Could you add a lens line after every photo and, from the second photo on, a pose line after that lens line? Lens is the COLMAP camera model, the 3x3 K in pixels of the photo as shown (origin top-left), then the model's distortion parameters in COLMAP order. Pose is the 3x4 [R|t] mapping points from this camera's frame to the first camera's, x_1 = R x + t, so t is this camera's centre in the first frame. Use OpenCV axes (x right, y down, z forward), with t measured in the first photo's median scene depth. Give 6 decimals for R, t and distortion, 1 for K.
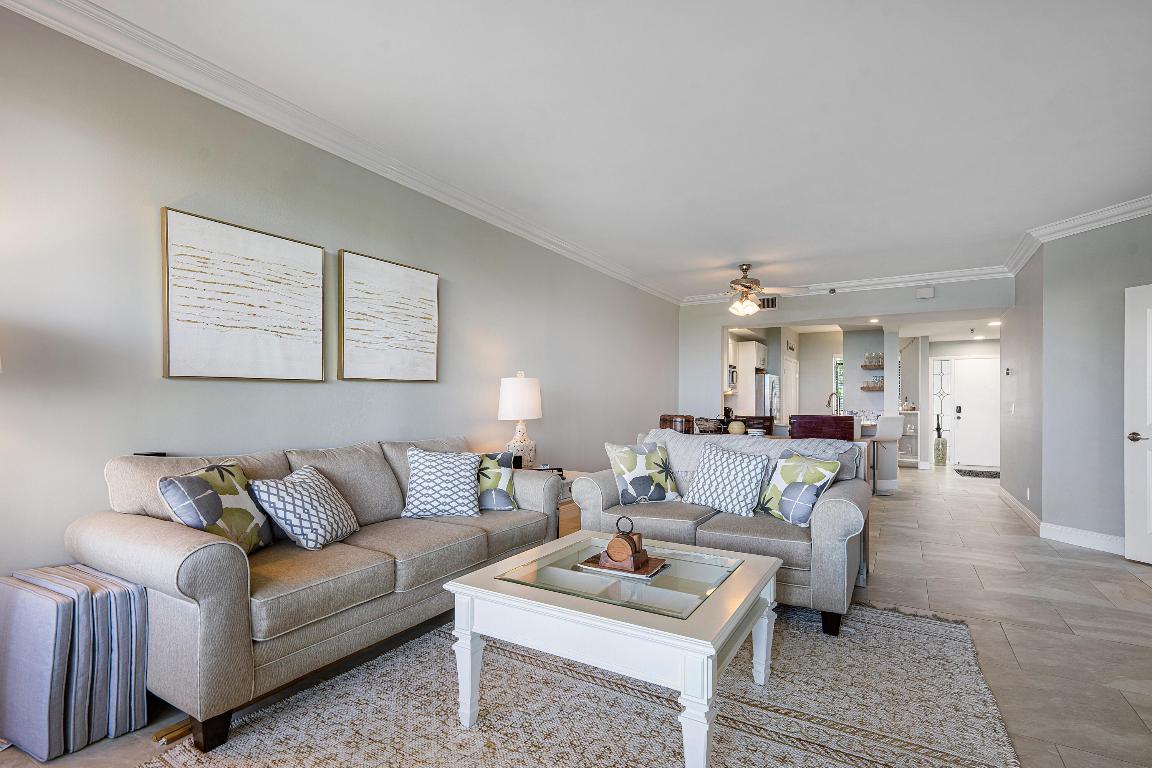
lens RADIAL K [[547.0, 0, 573.1], [0, 547.0, 384.7], [0, 0, 1]] dist [-0.006994, -0.000467]
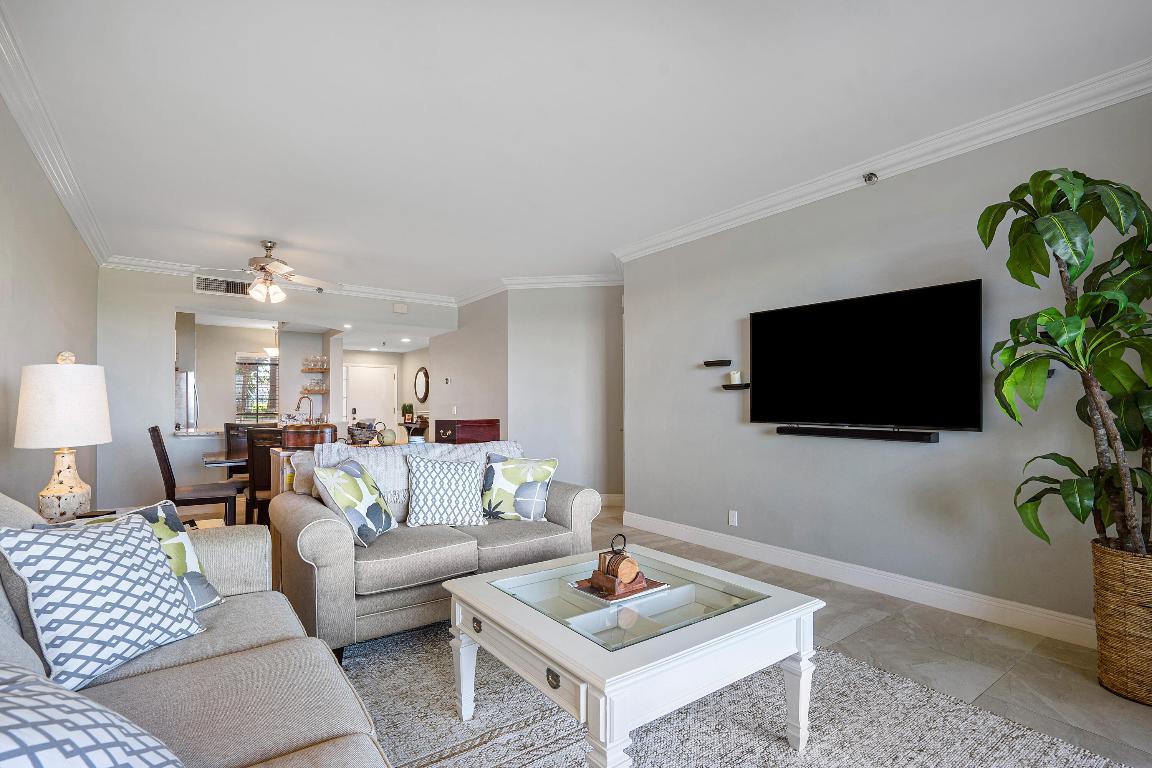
lens RADIAL K [[547.0, 0, 570.9], [0, 547.0, 395.1], [0, 0, 1]] dist [-0.006994, -0.000467]
pose [[0.395252, 0.011758, 0.918497, -0.263790], [-0.026183, 0.999656, -0.001530, 0.003414], [-0.918199, -0.023444, 0.395424, 0.242760]]
